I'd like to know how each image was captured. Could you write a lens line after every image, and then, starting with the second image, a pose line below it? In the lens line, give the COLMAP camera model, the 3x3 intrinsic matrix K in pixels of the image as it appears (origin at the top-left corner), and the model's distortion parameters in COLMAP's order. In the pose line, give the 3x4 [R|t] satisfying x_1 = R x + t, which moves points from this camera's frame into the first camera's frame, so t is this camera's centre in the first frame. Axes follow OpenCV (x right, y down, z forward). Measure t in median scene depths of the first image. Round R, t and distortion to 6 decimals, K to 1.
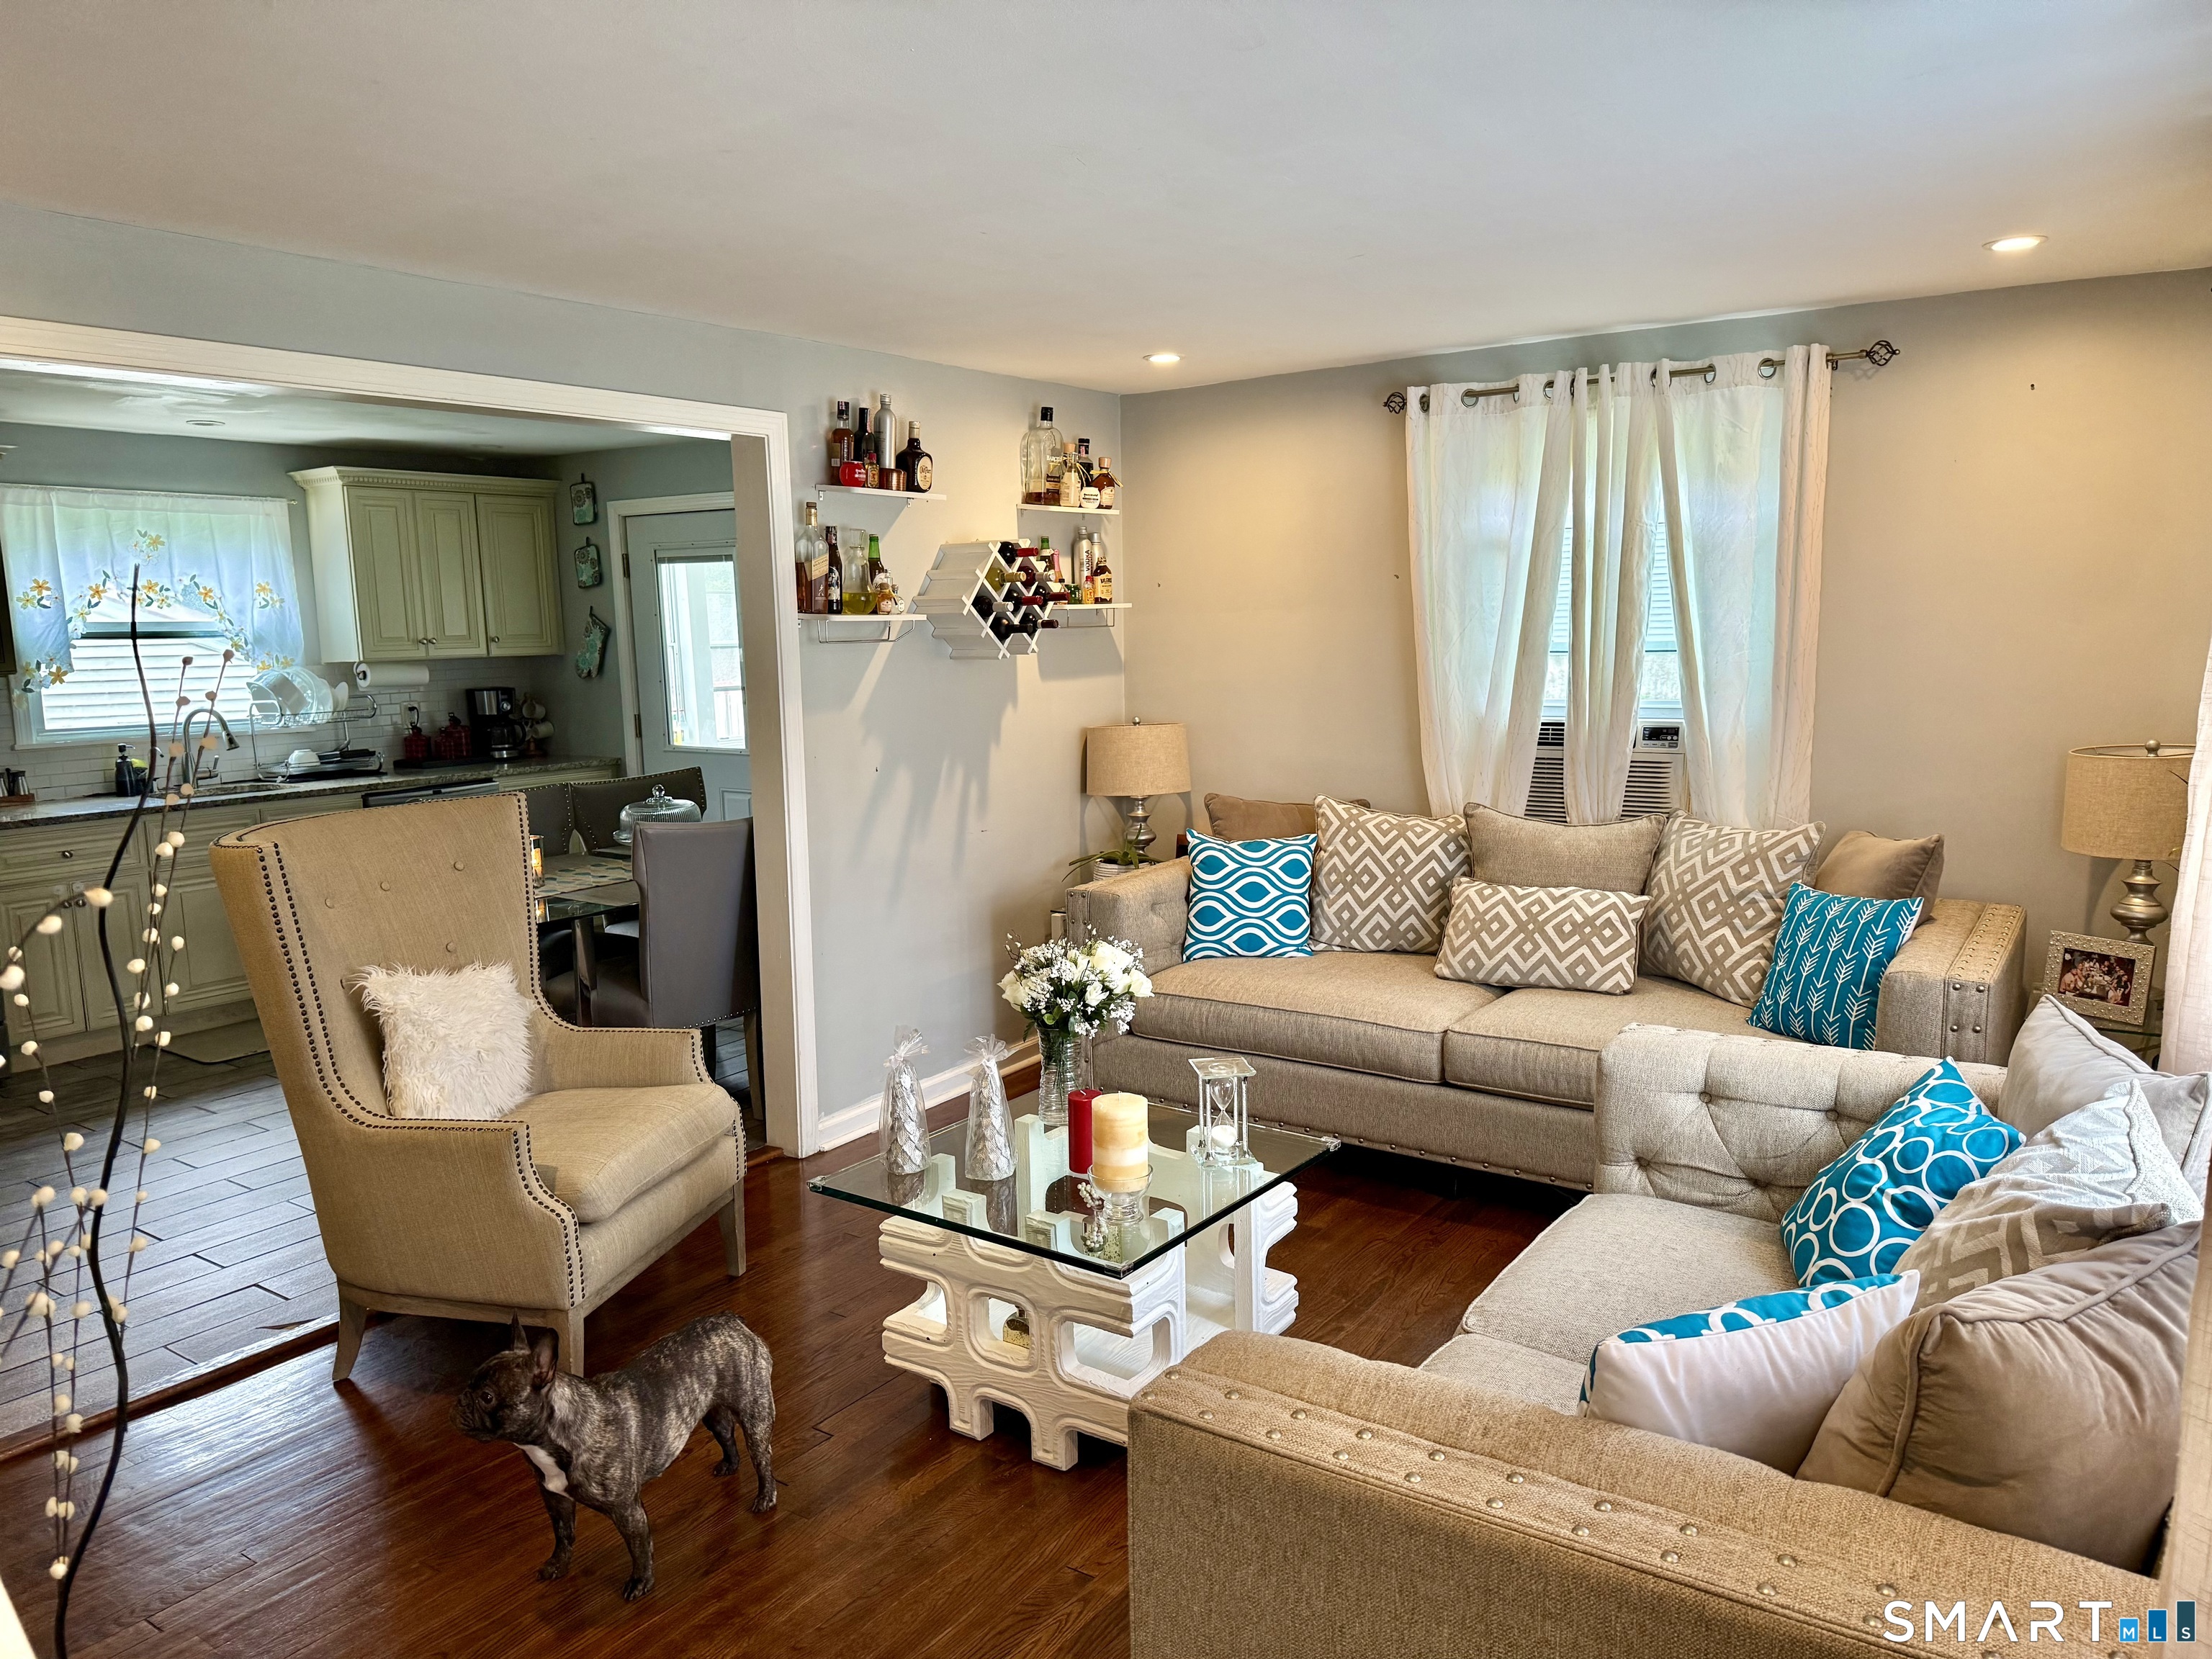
lens RADIAL K [[1559.1, 0, 1092.1], [0, 1559.1, 840.7], [0, 0, 1]] dist [0.072237, -0.097049]
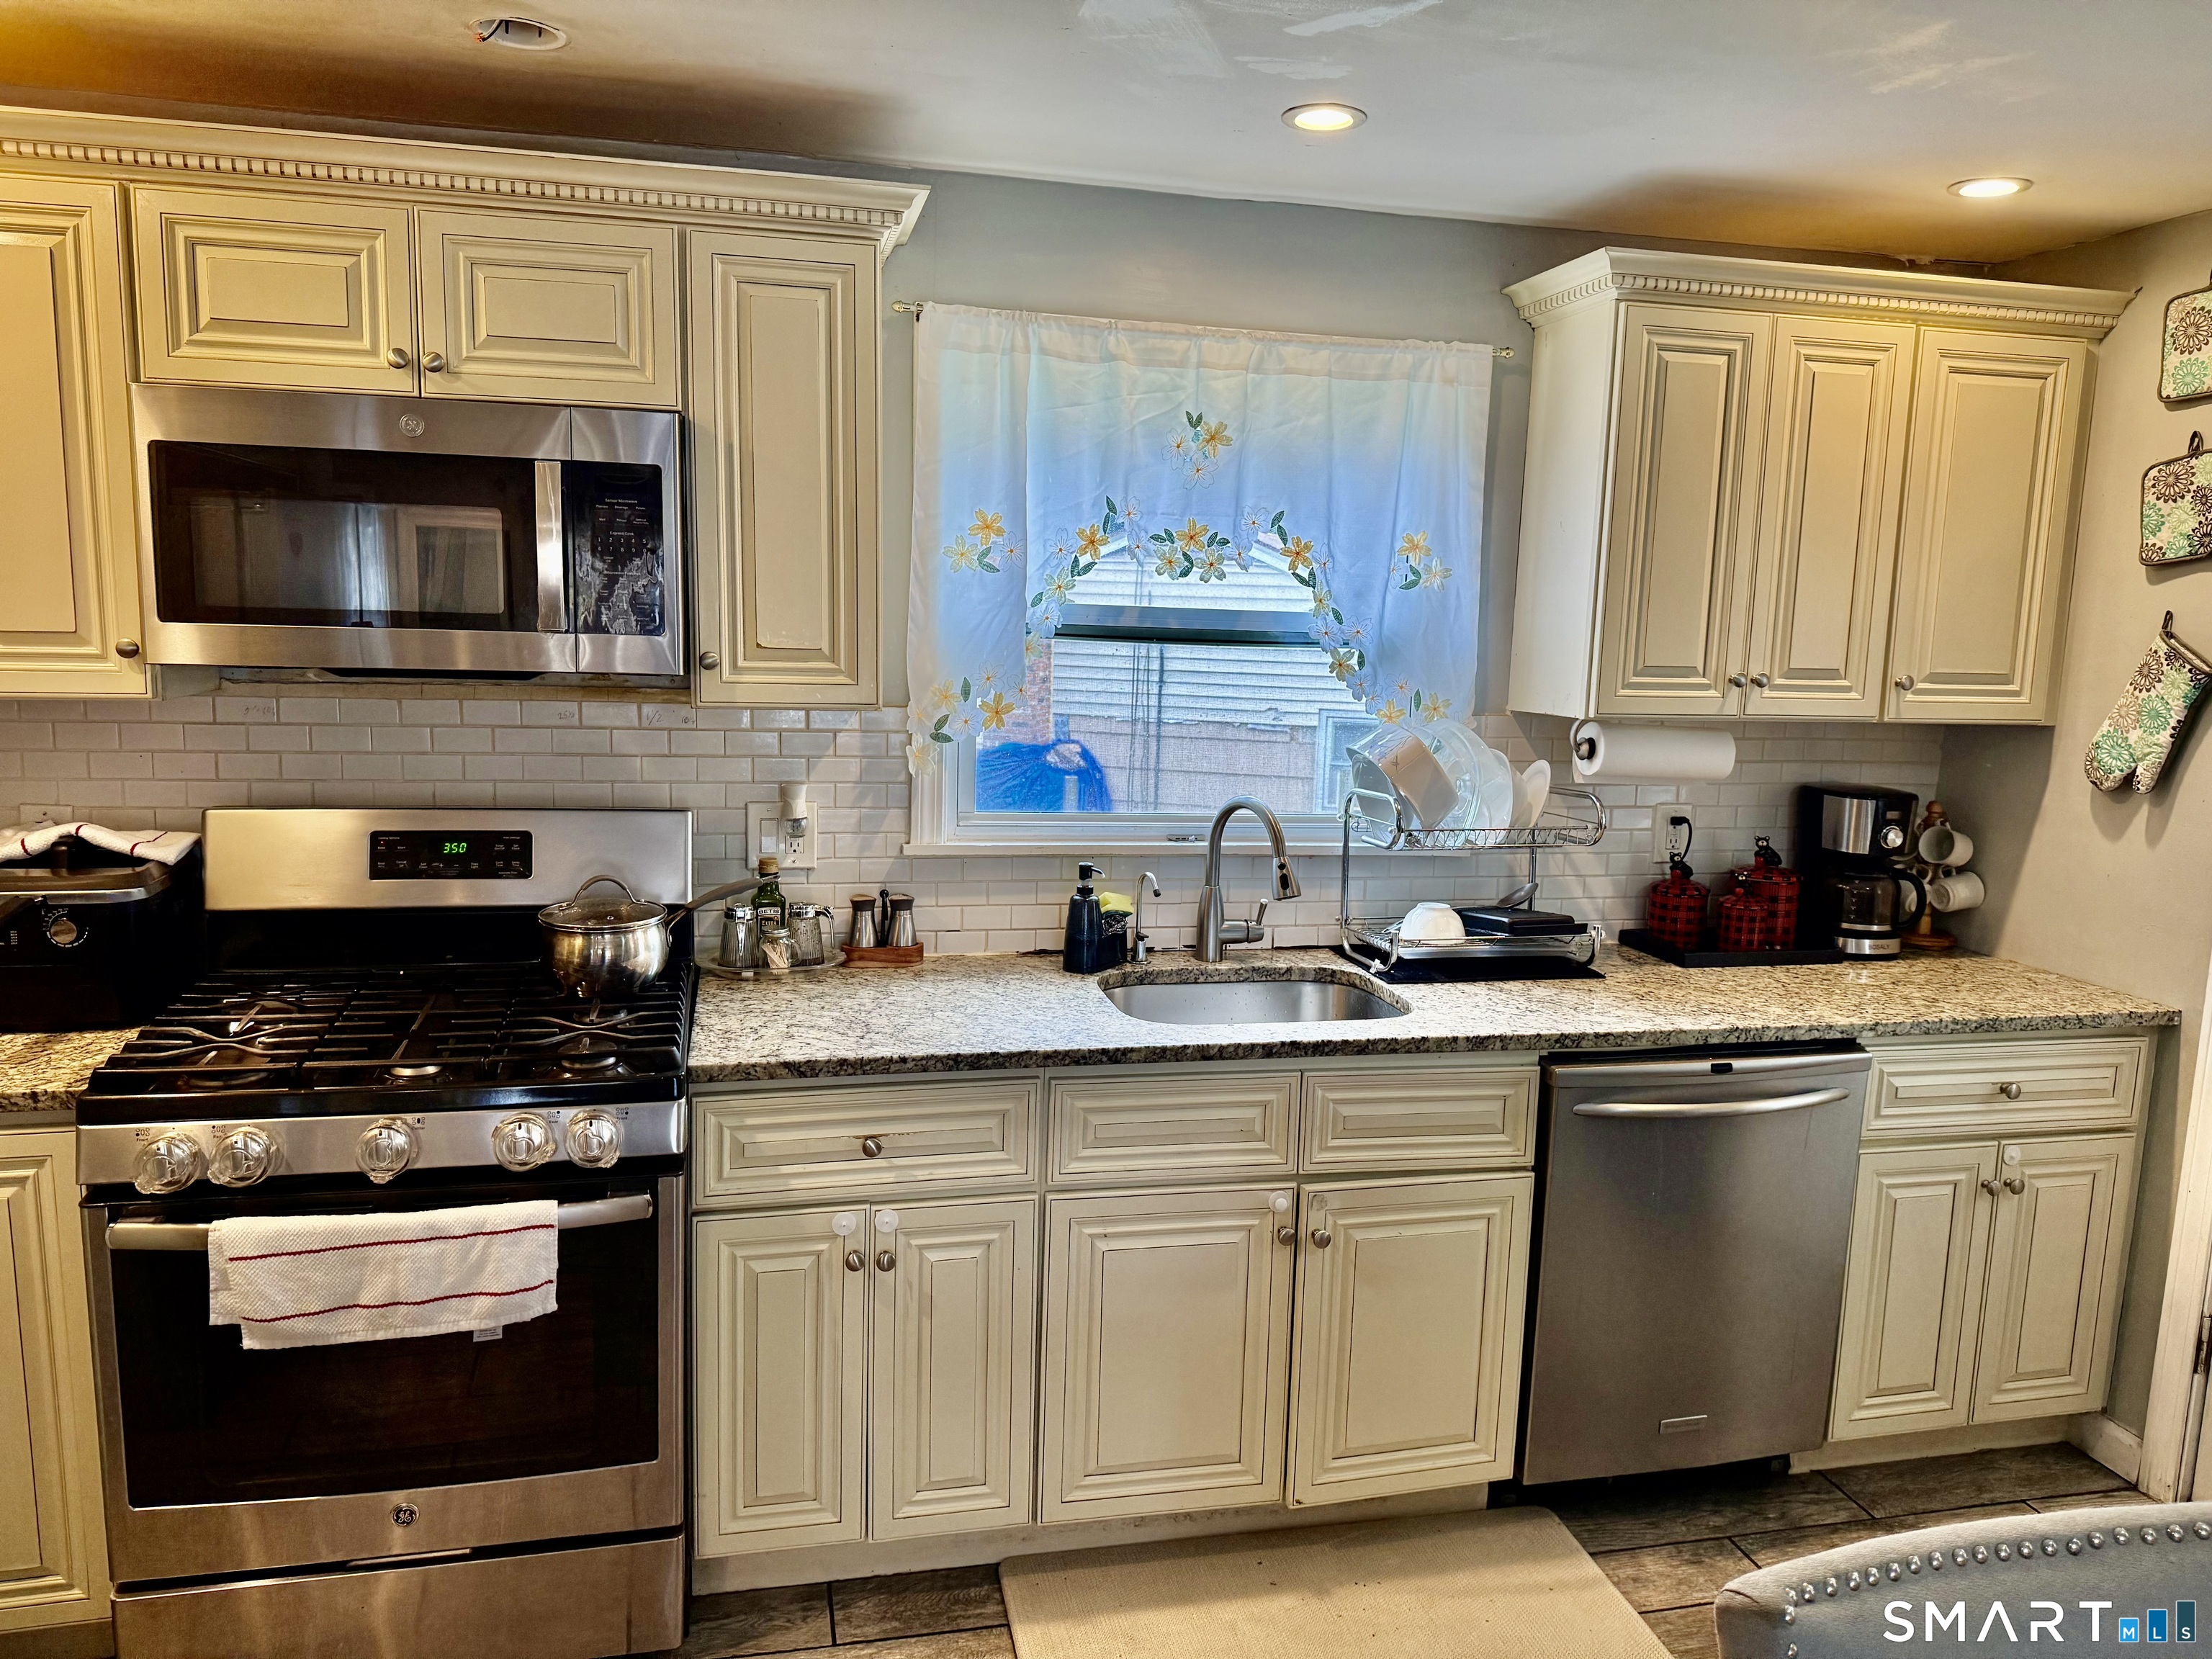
lens RADIAL K [[1559.1, 0, 1102.4], [0, 1559.1, 839.2], [0, 0, 1]] dist [0.072237, -0.097049]
pose [[0.748855, 0.139218, -0.647947, -0.275858], [-0.138606, 0.988966, 0.052297, -0.083767], [0.648078, 0.050647, 0.759888, 0.579287]]
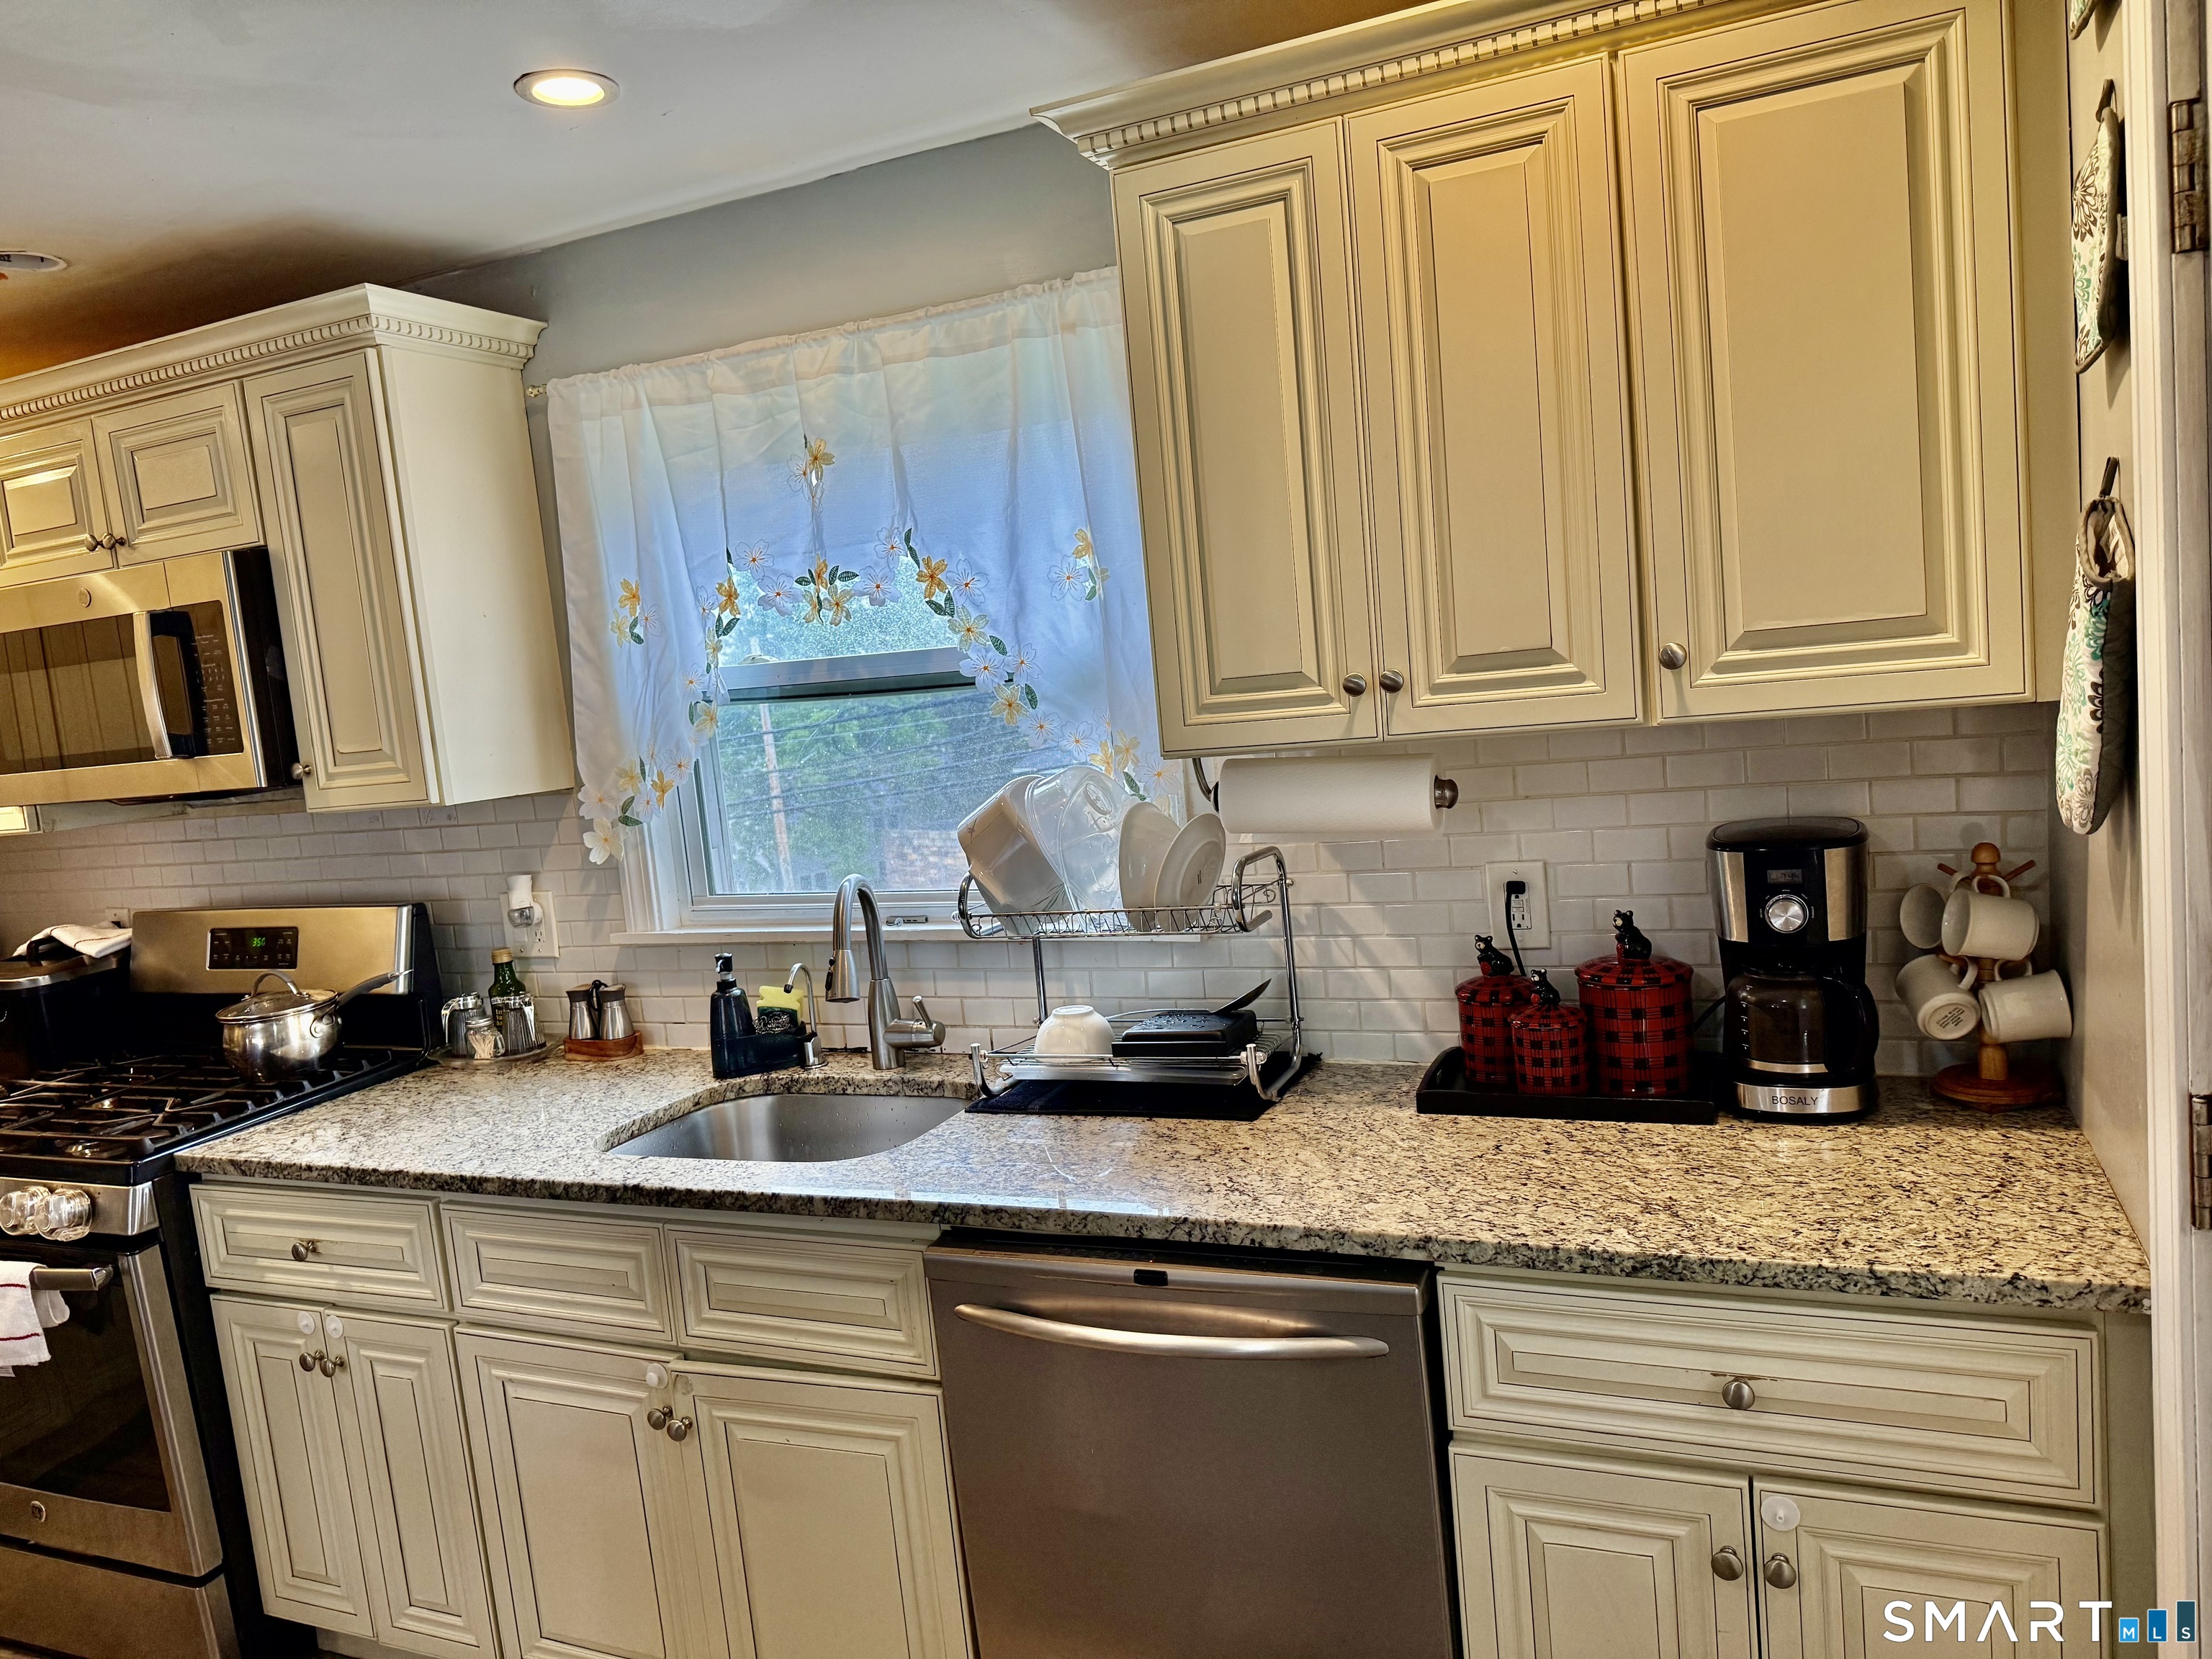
lens RADIAL K [[1559.1, 0, 1114.2], [0, 1559.1, 843.0], [0, 0, 1]] dist [0.072237, -0.097049]
pose [[0.195583, 0.115505, -0.973861, -0.165230], [-0.050244, 0.992916, 0.107675, -0.127194], [0.979399, 0.027871, 0.200000, 0.911826]]
